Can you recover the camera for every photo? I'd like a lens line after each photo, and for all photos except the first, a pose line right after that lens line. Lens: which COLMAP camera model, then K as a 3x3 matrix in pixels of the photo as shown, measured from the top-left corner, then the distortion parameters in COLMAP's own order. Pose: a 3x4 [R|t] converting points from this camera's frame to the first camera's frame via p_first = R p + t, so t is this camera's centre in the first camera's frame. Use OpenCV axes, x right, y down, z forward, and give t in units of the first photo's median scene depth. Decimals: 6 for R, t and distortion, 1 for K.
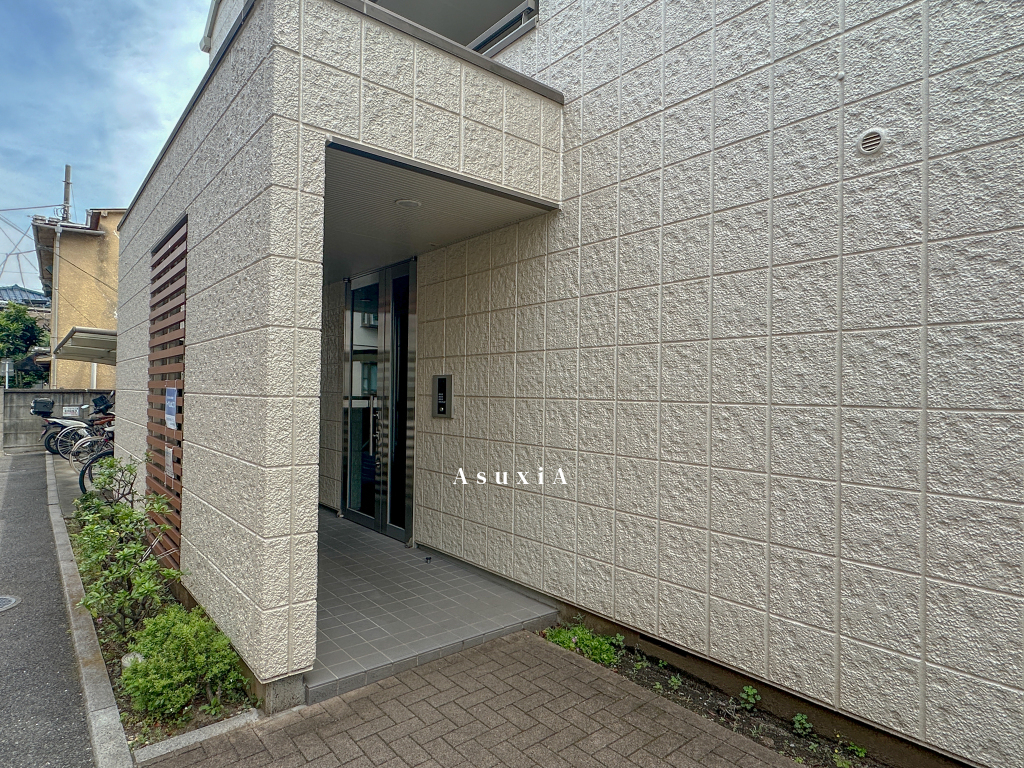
lens RADIAL K [[587.8, 0, 512.0], [0, 587.8, 389.2], [0, 0, 1]] dist [0.000027, 0.000338]
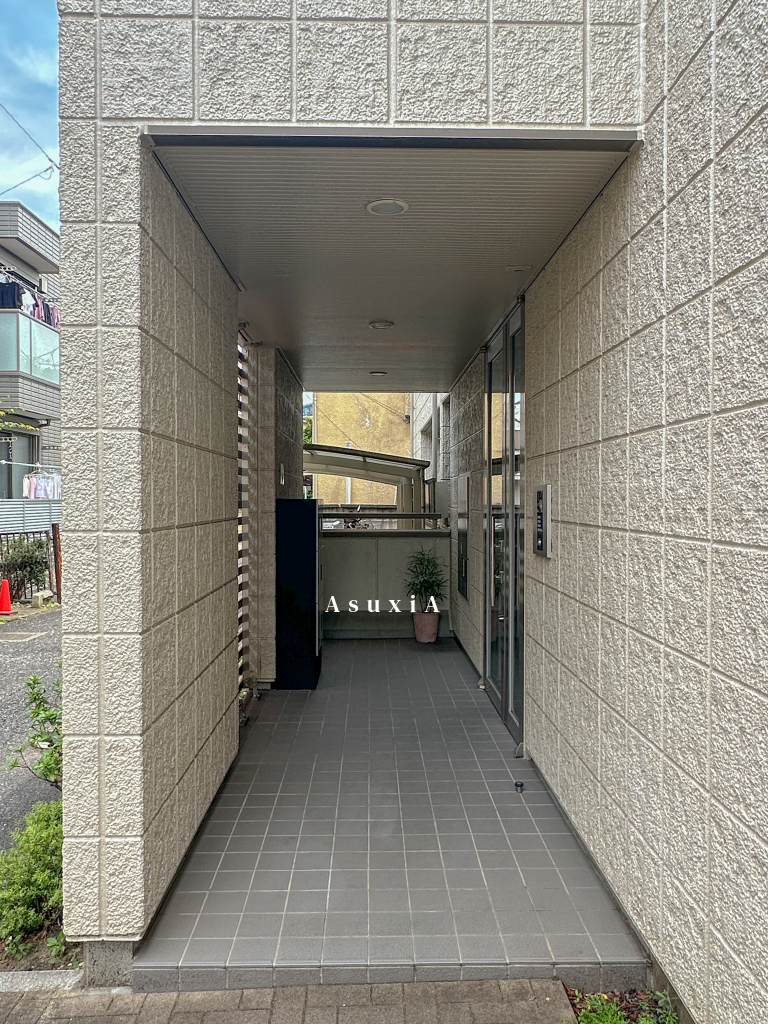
lens RADIAL K [[758.2, 0, 384.0], [0, 758.2, 512.0], [0, 0, 1]] dist [-0.000248, 0.000618]
pose [[0.781864, -0.002202, -0.623446, 0.363799], [0.013638, 0.999815, 0.013572, -0.014504], [0.623300, -0.019113, 0.781749, 0.447950]]
